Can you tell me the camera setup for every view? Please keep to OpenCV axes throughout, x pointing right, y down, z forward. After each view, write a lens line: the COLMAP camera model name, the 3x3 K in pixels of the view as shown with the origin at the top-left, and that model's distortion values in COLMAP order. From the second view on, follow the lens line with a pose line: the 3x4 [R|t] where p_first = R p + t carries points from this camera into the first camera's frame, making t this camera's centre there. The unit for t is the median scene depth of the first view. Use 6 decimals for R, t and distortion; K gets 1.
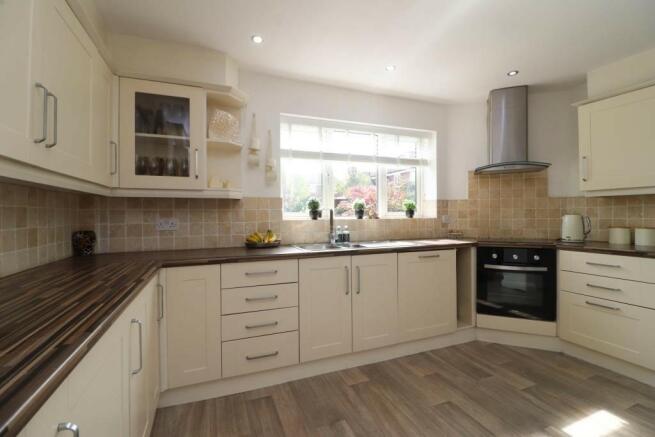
lens RADIAL K [[306.3, 0, 333.5], [0, 306.3, 215.3], [0, 0, 1]] dist [-0.009589, -0.000962]
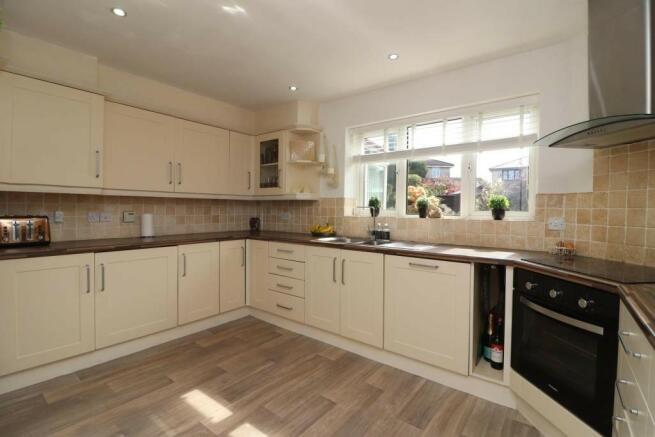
lens RADIAL K [[306.3, 0, 330.3], [0, 306.3, 216.2], [0, 0, 1]] dist [-0.009589, -0.000962]
pose [[0.492365, 0.031539, -0.869817, 0.974879], [-0.018485, 0.999497, 0.025777, -0.015746], [0.870192, 0.003387, 0.492701, 0.398286]]
